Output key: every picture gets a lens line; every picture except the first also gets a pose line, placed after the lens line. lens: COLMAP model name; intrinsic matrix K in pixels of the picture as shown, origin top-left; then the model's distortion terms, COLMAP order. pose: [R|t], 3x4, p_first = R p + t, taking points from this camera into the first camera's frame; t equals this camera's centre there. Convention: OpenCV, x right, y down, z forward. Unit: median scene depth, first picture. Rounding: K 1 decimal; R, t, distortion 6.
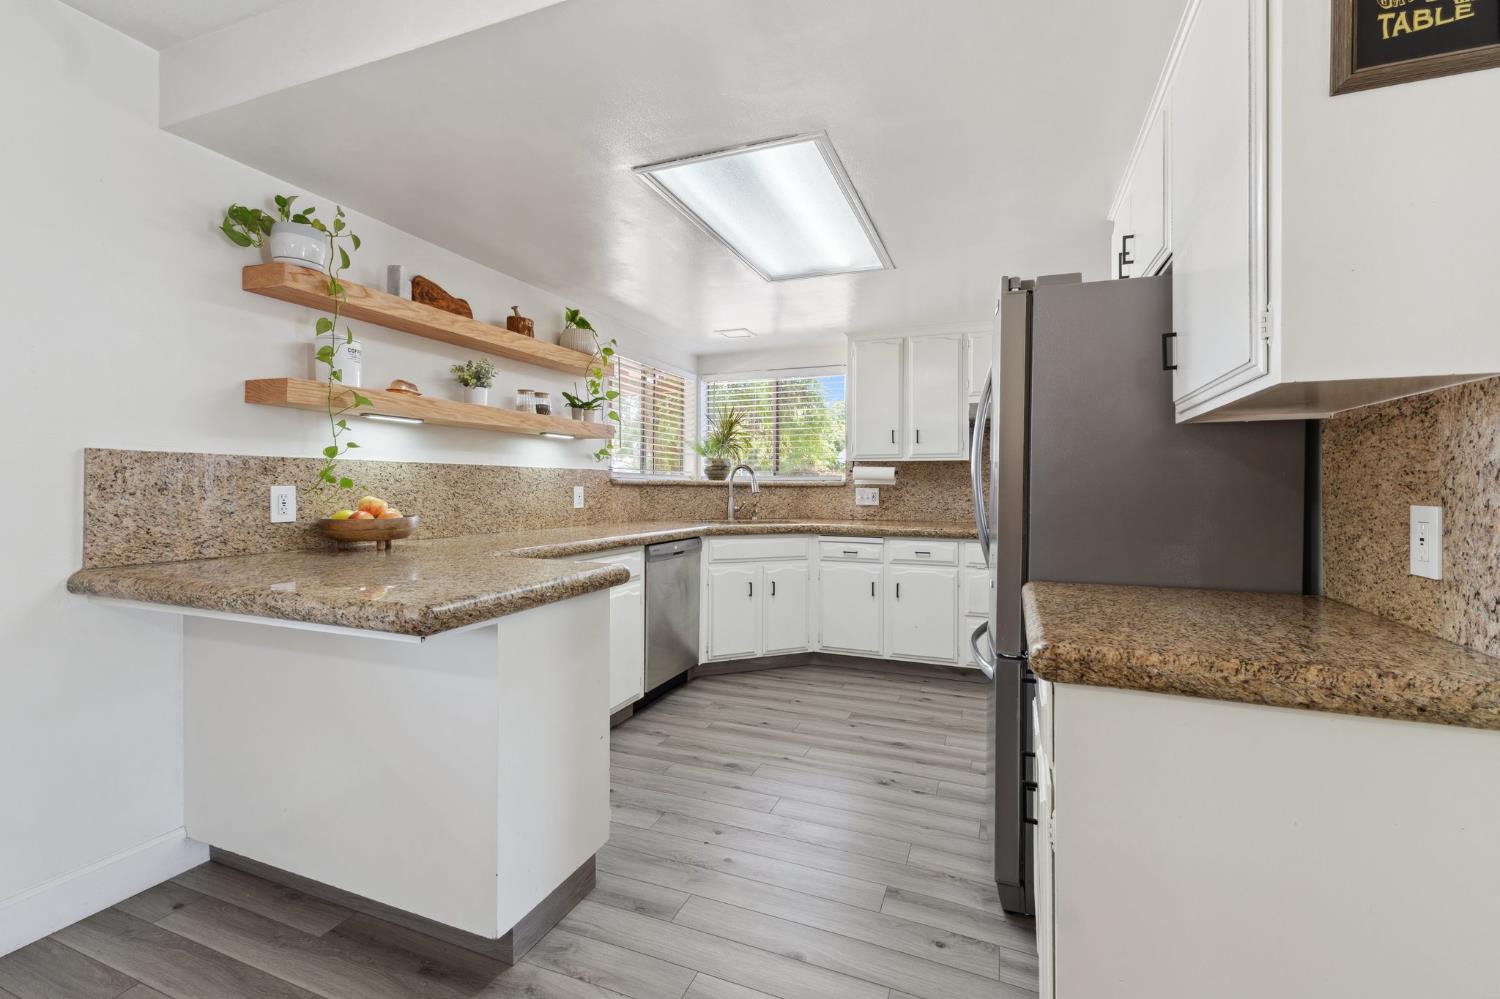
lens RADIAL K [[634.7, 0, 772.7], [0, 634.7, 482.8], [0, 0, 1]] dist [0.007592, 0.000740]
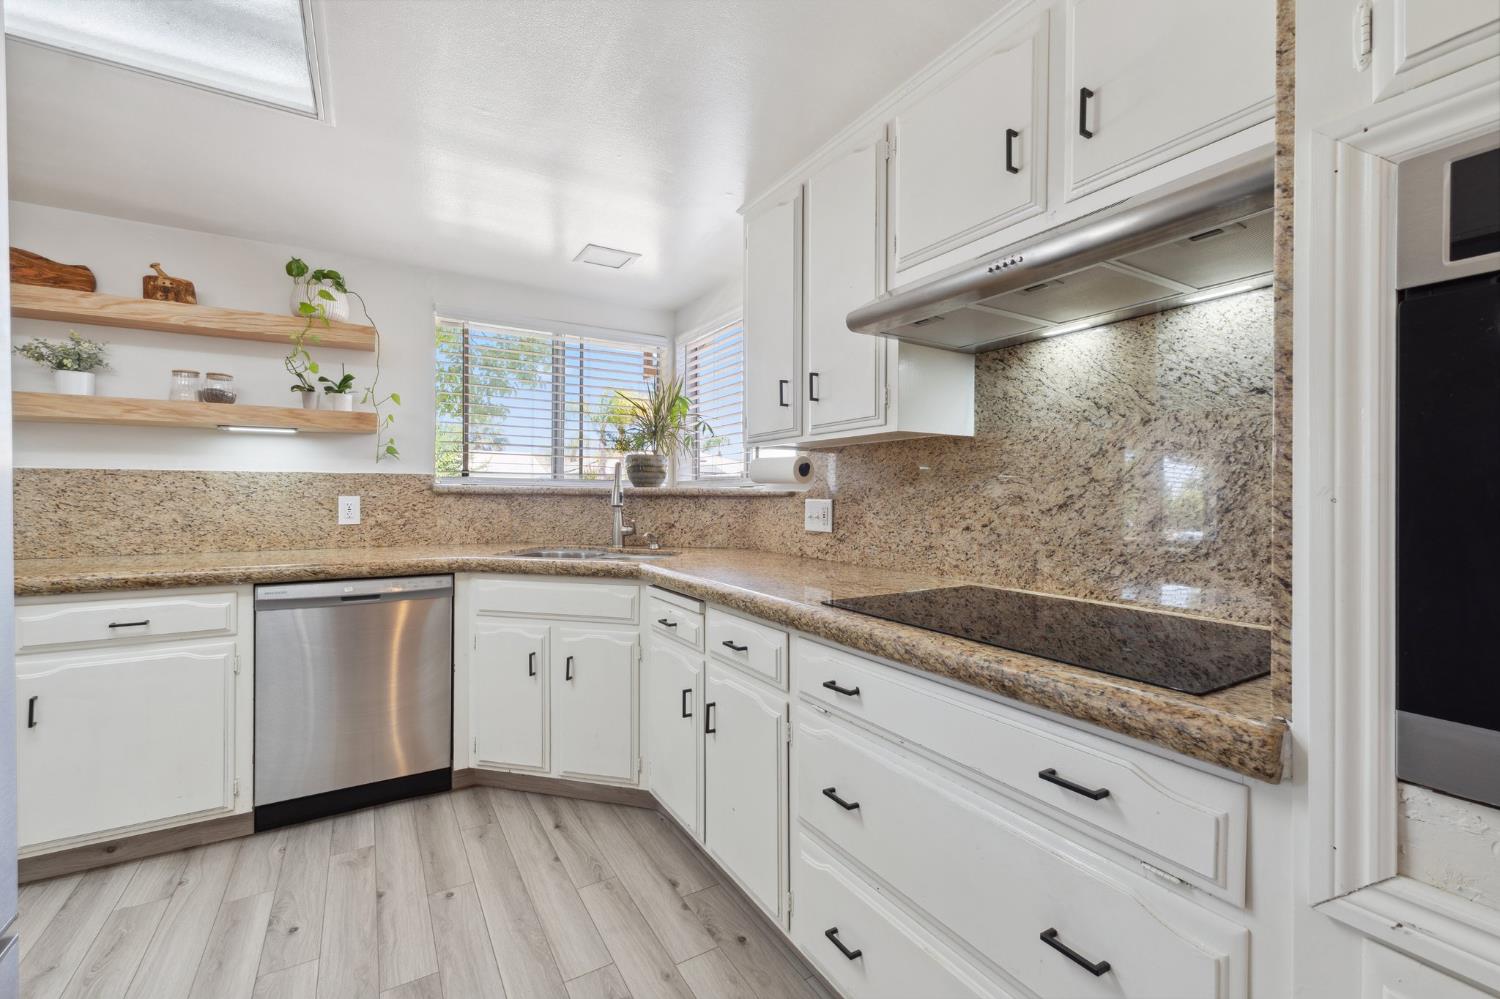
lens RADIAL K [[634.7, 0, 753.3], [0, 634.7, 495.3], [0, 0, 1]] dist [0.007592, 0.000740]
pose [[0.787126, -0.001248, -0.616791, 0.532074], [0.003905, 0.999988, 0.002960, 0.004259], [0.616779, -0.004738, 0.787122, 0.678718]]
